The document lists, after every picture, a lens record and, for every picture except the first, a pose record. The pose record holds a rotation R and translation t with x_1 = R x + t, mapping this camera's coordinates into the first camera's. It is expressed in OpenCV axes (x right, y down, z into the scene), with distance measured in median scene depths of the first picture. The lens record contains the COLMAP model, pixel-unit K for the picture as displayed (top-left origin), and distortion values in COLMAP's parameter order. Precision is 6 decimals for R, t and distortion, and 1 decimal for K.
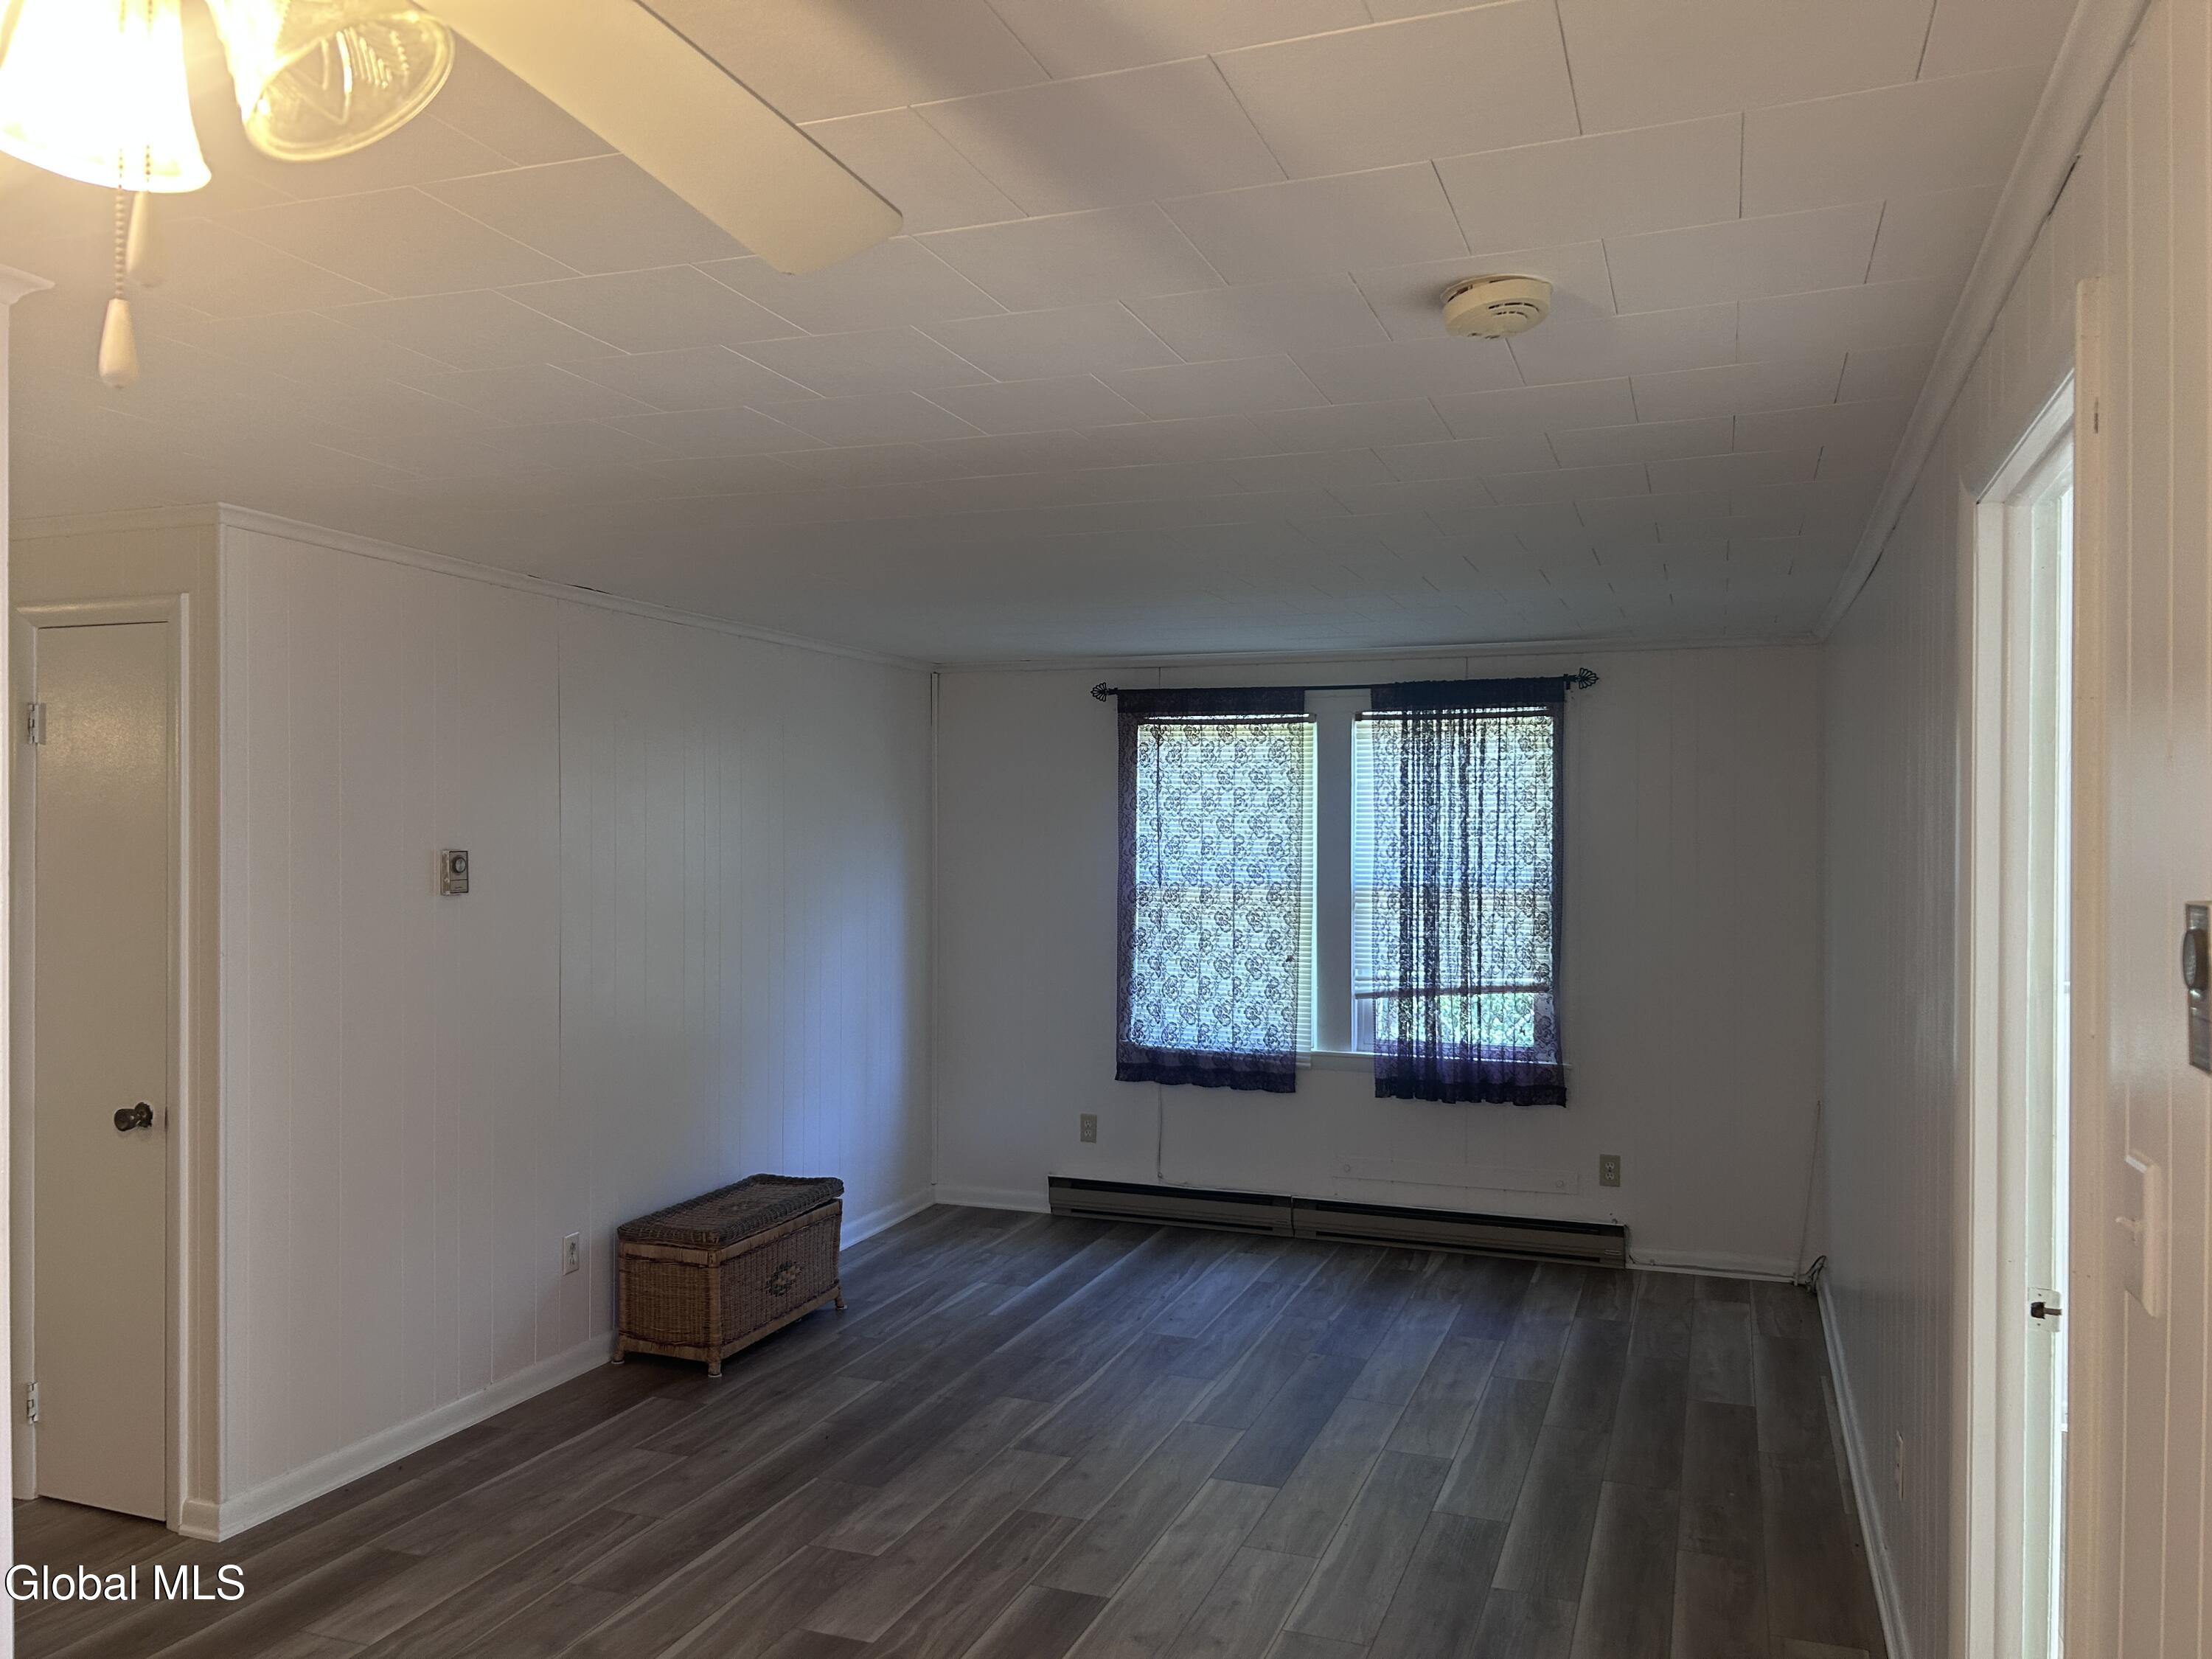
lens RADIAL K [[1674.2, 0, 1114.2], [0, 1674.2, 821.9], [0, 0, 1]] dist [0.064693, -0.076925]
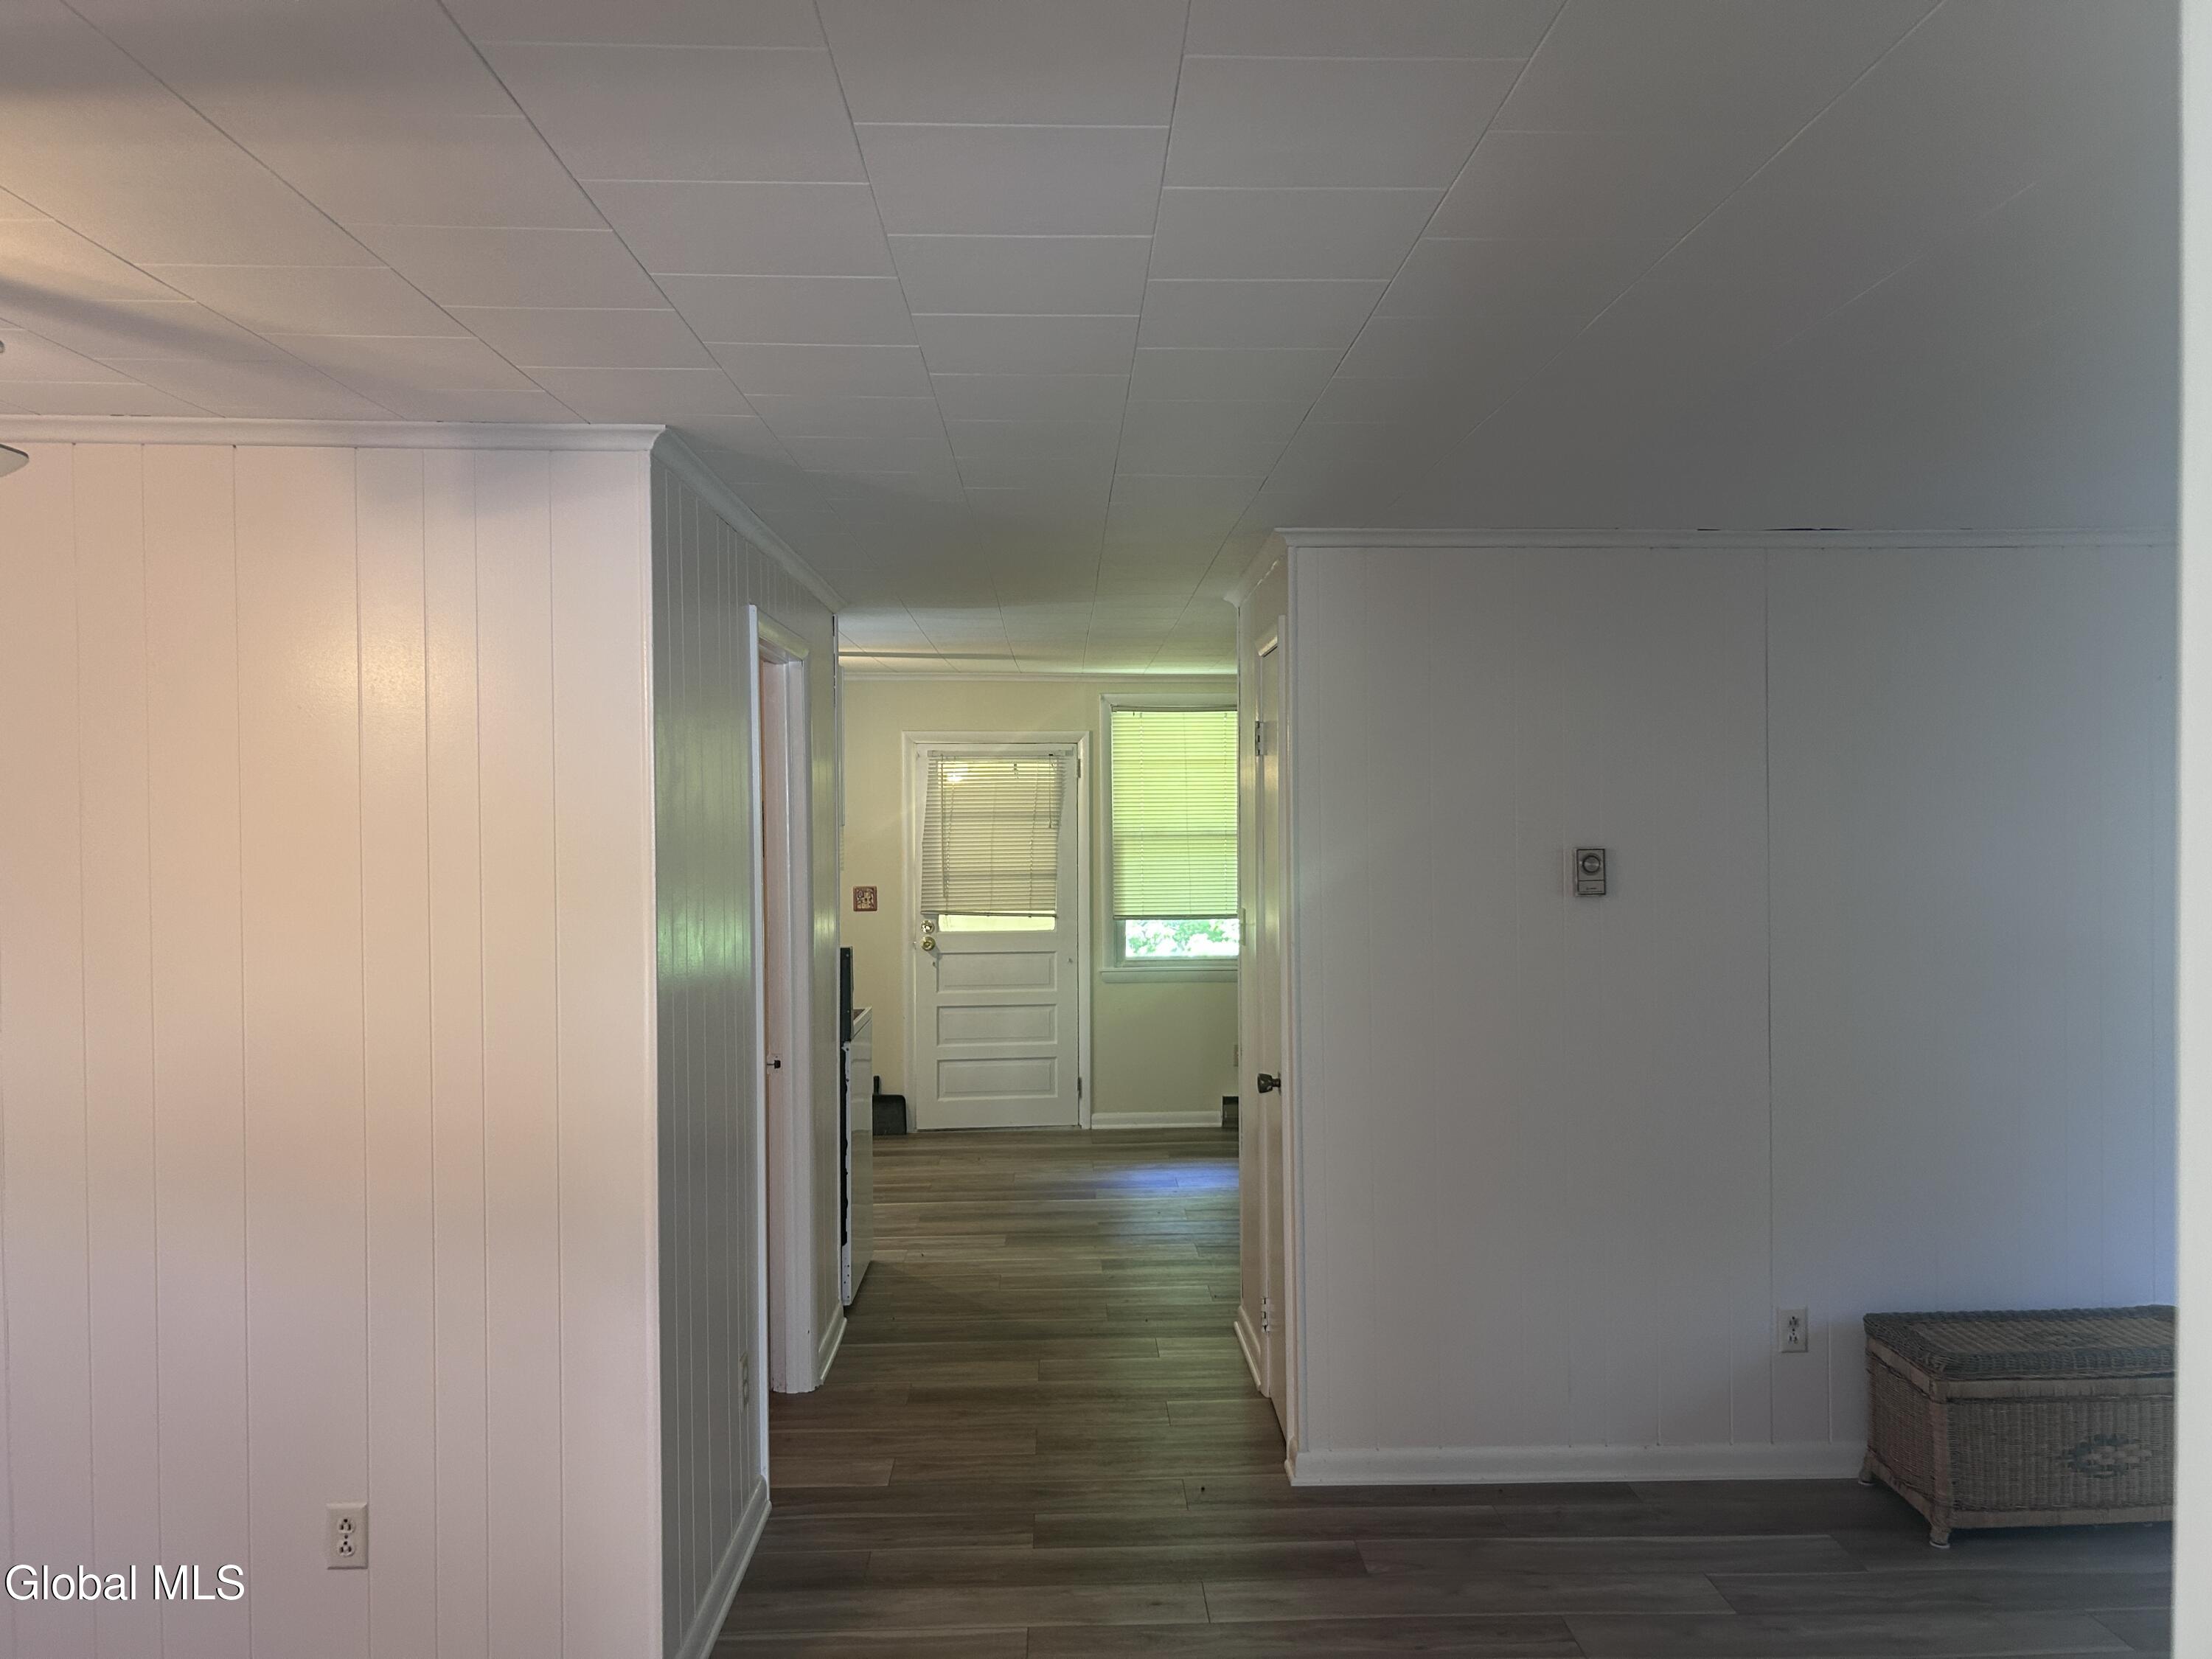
lens RADIAL K [[1674.2, 0, 1124.6], [0, 1674.2, 833.5], [0, 0, 1]] dist [0.064693, -0.076925]
pose [[0.376443, 0.003428, -0.926434, 0.309401], [0.016972, 0.999800, 0.010596, -0.004281], [0.926284, -0.019713, 0.376309, 0.359560]]
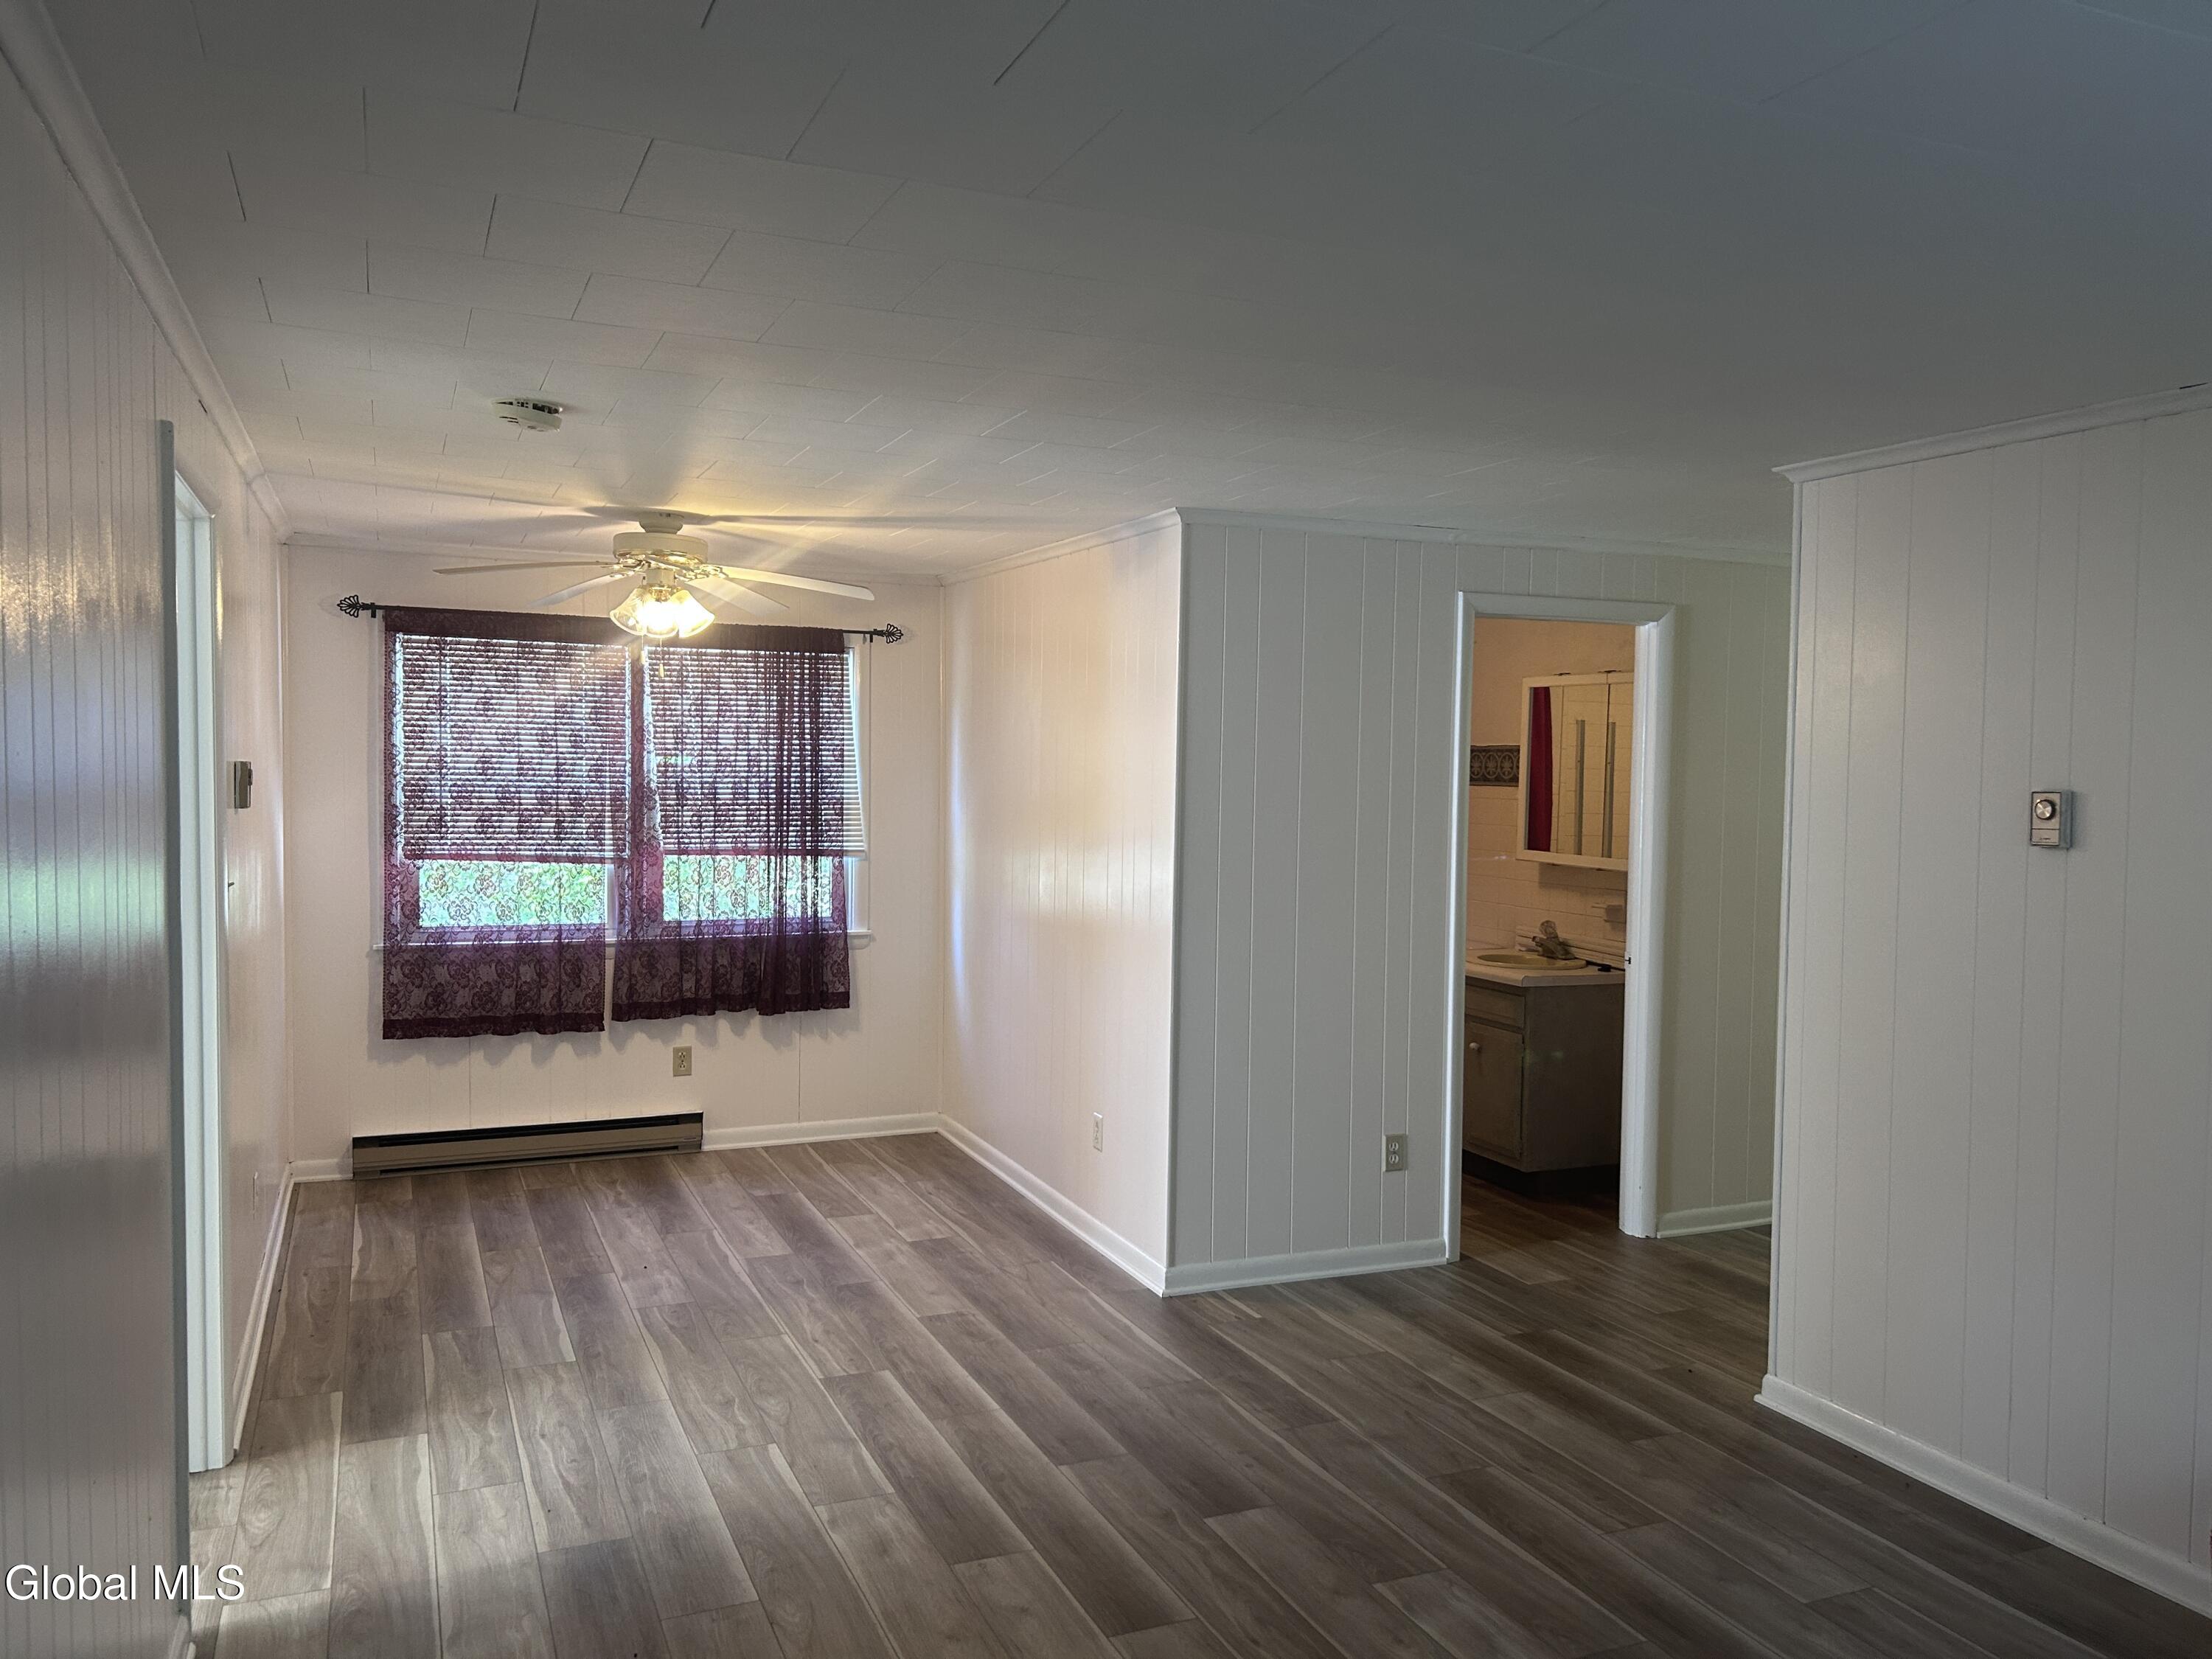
lens RADIAL K [[1674.2, 0, 1094.6], [0, 1674.2, 823.0], [0, 0, 1]] dist [0.064693, -0.076925]
pose [[-0.729738, 0.008229, -0.683678, 0.394066], [-0.014594, 0.999512, 0.027607, 0.013790], [0.683571, 0.030124, -0.729262, 1.078066]]
